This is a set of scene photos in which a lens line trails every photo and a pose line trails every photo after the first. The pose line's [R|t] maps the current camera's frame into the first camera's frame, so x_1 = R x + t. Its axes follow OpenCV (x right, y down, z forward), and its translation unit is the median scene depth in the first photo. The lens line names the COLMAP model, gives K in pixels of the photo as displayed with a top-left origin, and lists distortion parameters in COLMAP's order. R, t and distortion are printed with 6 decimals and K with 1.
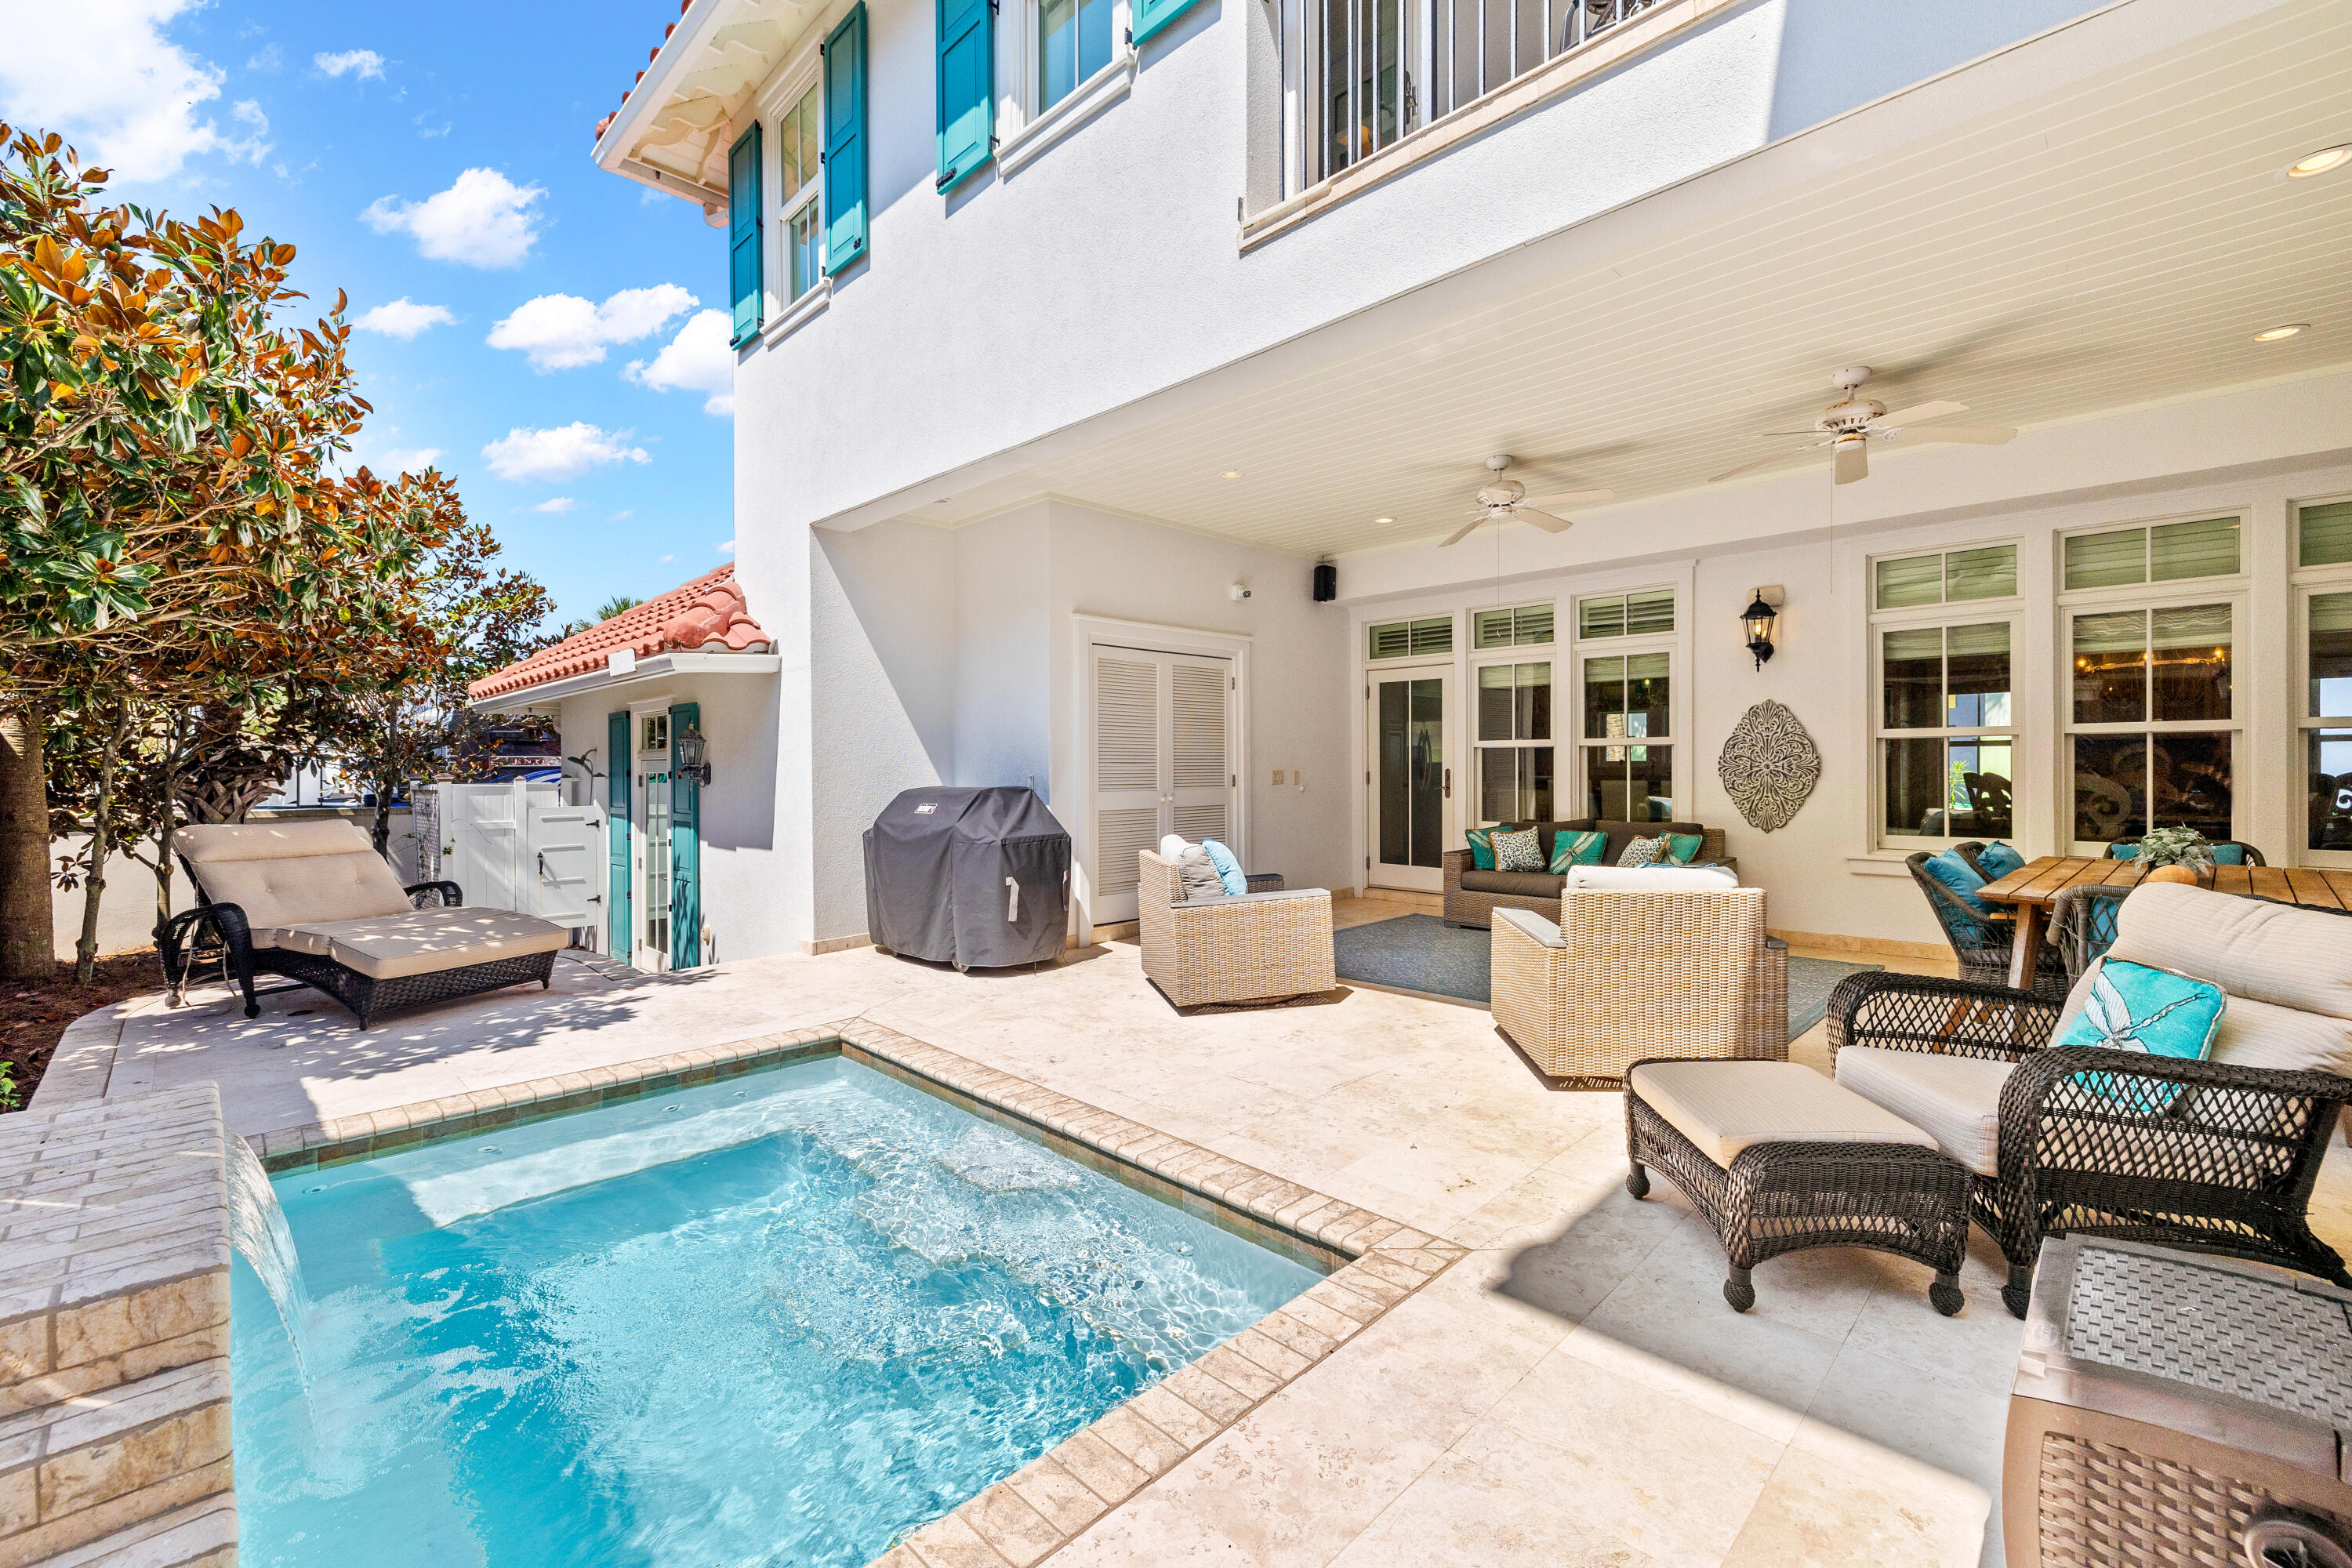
lens RADIAL K [[995.1, 0, 1180.0], [0, 995.1, 772.8], [0, 0, 1]] dist [-0.000499, 0.000169]
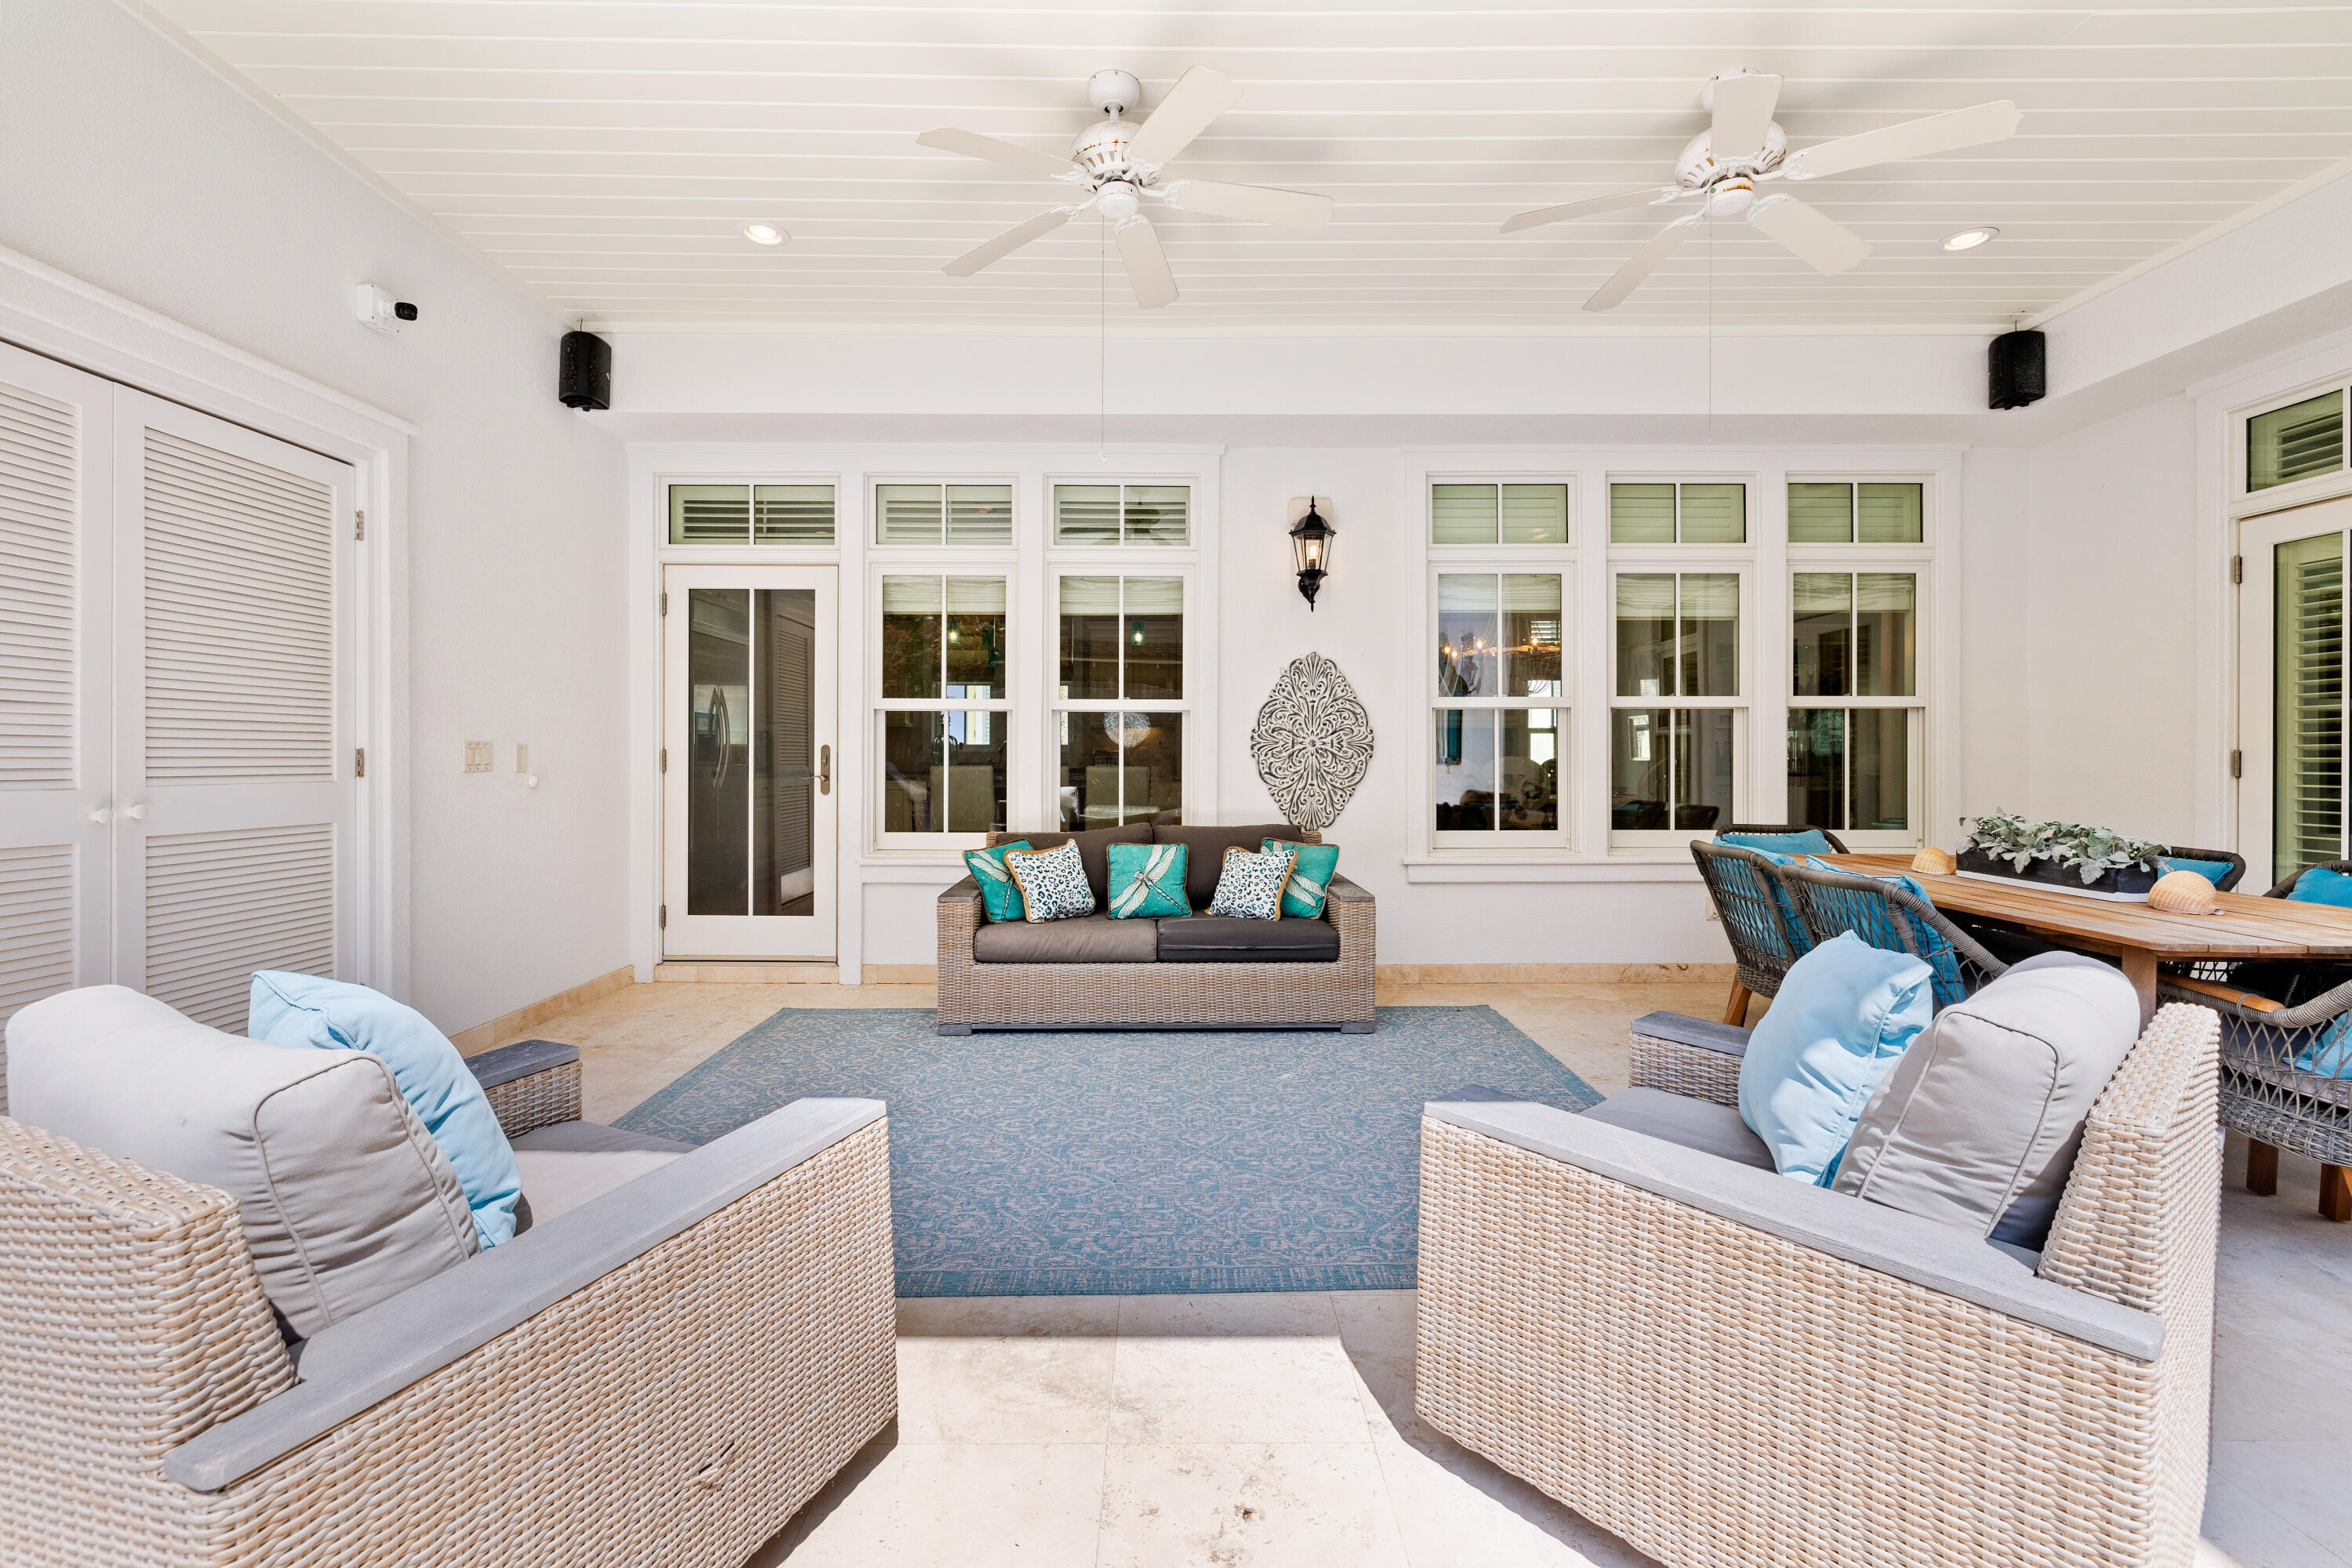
lens RADIAL K [[995.1, 0, 1171.2], [0, 995.1, 764.7], [0, 0, 1]] dist [-0.000499, 0.000169]
pose [[0.707871, 0.002794, 0.706336, 0.001063], [-0.000595, 0.999994, -0.003359, 0.010518], [-0.706341, 0.001957, 0.707869, 0.493928]]
